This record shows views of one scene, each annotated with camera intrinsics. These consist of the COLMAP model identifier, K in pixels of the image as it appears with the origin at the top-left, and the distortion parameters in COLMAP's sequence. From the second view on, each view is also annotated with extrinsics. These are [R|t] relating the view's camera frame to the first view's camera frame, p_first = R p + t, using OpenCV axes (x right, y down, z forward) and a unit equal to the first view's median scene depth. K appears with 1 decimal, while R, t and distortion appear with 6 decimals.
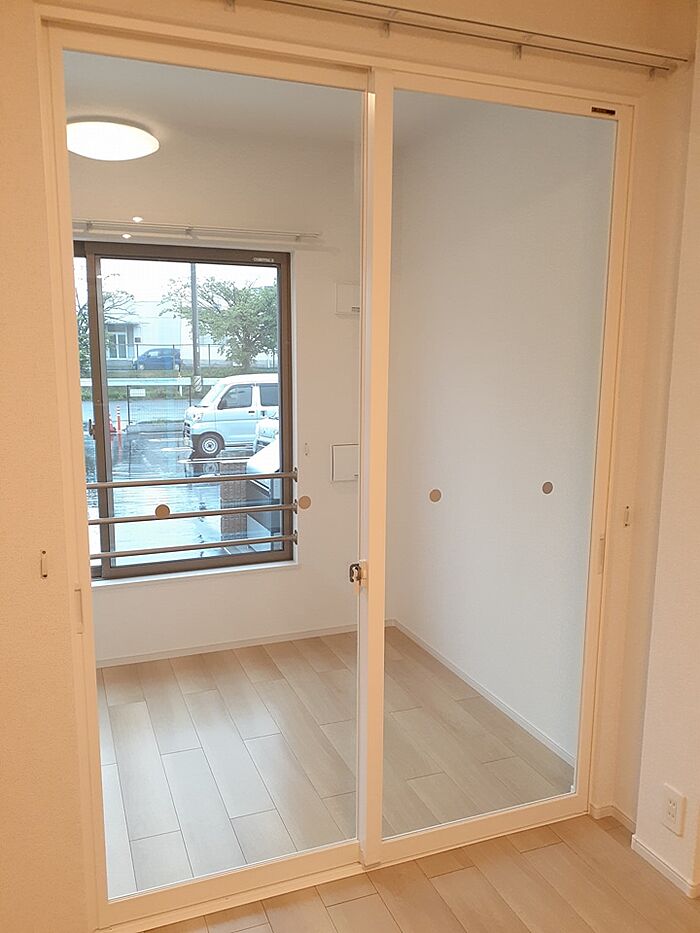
lens RADIAL K [[749.9, 0, 351.9], [0, 749.9, 509.9], [0, 0, 1]] dist [0.035512, -0.001735]
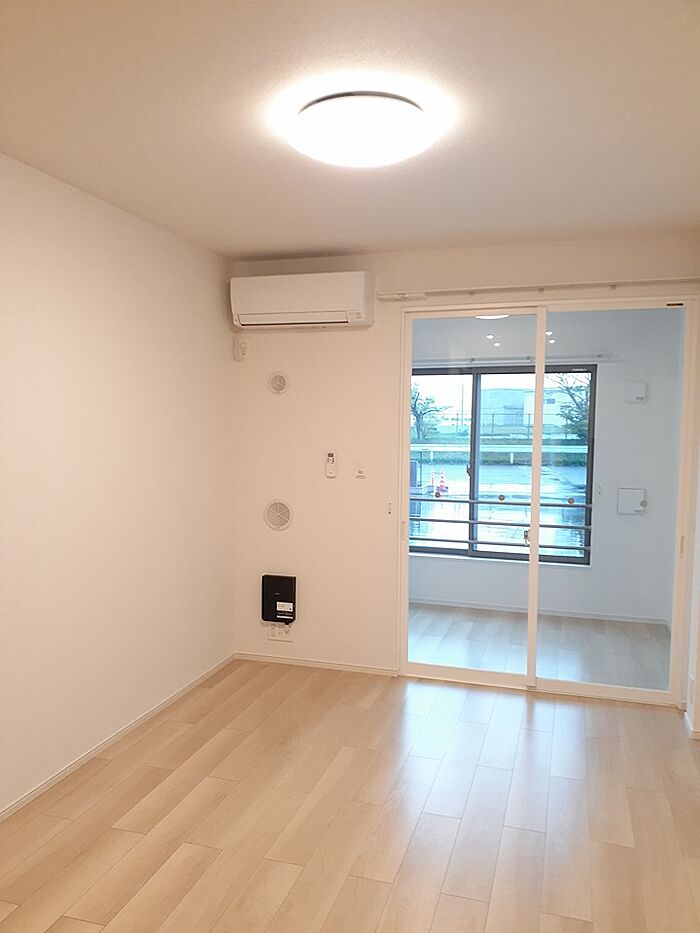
lens RADIAL K [[735.9, 0, 350.0], [0, 735.9, 466.5], [0, 0, 1]] dist [-0.050040, -0.002422]
pose [[0.780155, 0.041000, -0.624242, 0.491186], [-0.130588, 0.986541, -0.098410, 0.091074], [0.611805, 0.158294, 0.775008, -0.484231]]
